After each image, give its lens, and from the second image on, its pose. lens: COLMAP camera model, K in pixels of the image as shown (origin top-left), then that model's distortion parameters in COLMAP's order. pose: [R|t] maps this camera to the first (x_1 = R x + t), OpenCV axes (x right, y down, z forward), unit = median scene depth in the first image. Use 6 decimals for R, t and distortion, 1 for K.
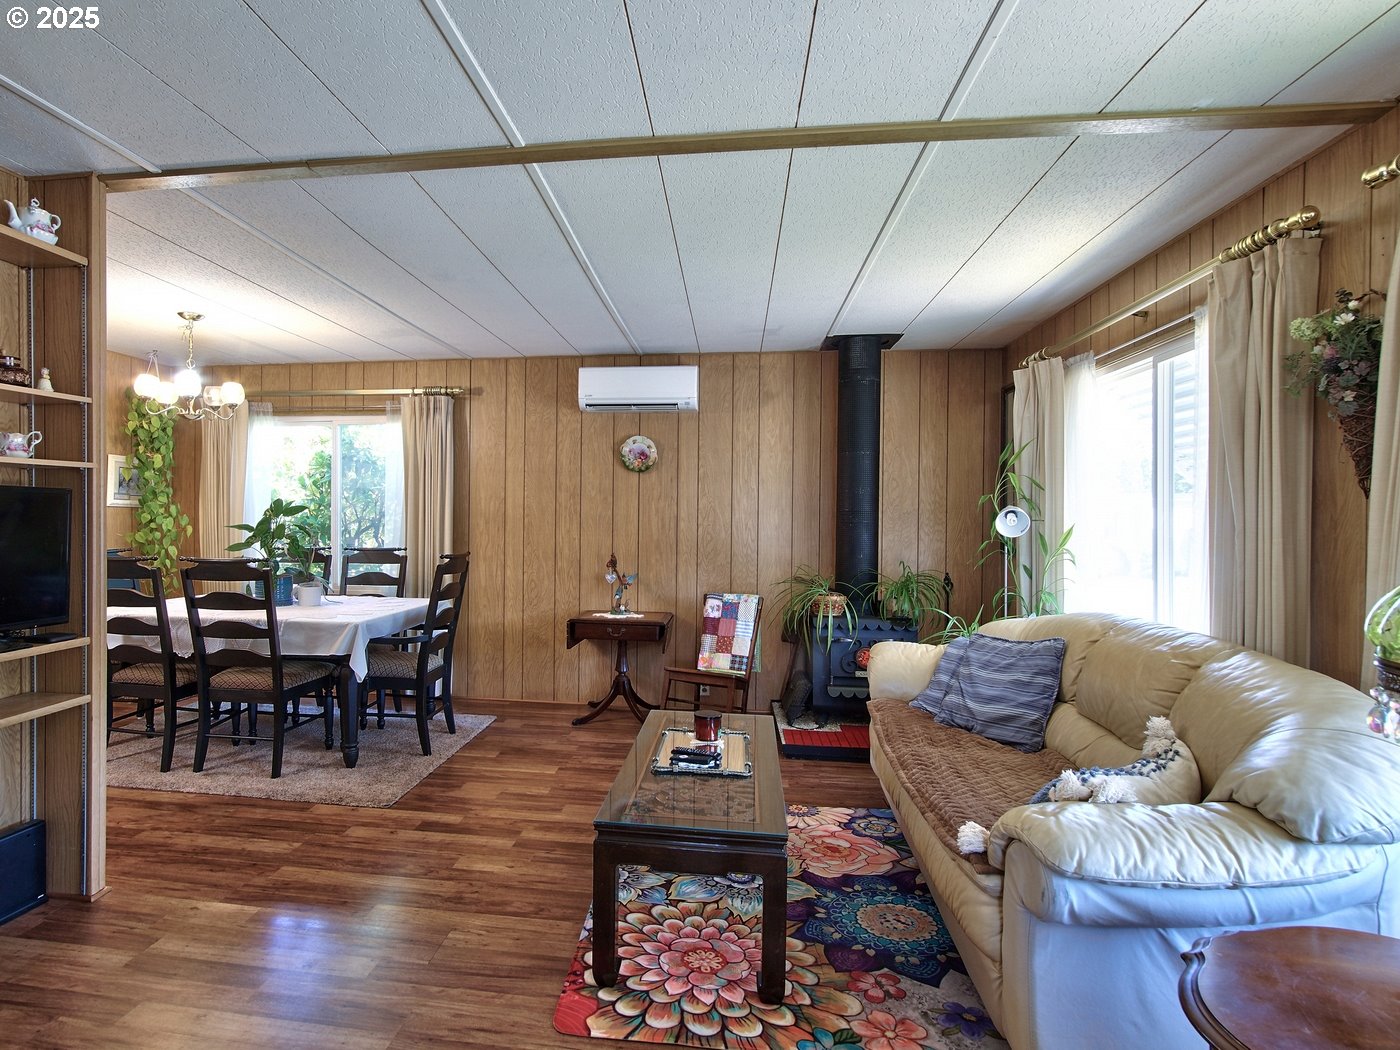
lens RADIAL K [[791.7, 0, 633.9], [0, 791.7, 525.6], [0, 0, 1]] dist [-0.026906, -0.002077]
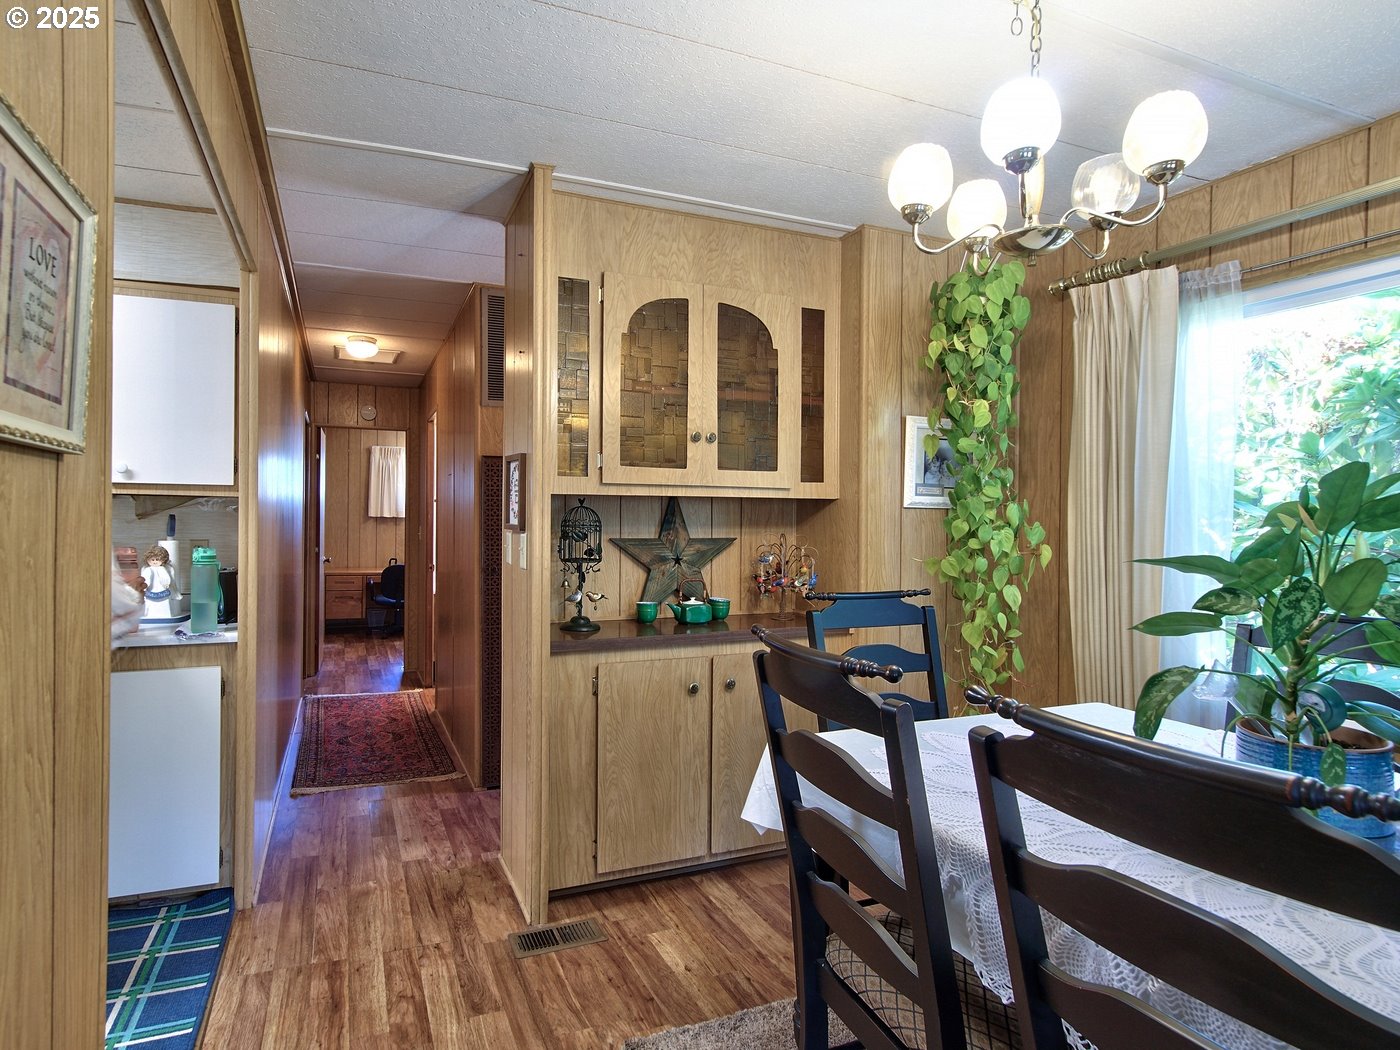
lens RADIAL K [[746.5, 0, 609.8], [0, 746.5, 525.0], [0, 0, 1]] dist [-0.033391, 0.003406]
pose [[0.503078, 0.004280, -0.864231, -0.453932], [-0.011824, 0.999928, -0.001931, -0.011840], [0.864160, 0.011190, 0.503092, 0.793138]]
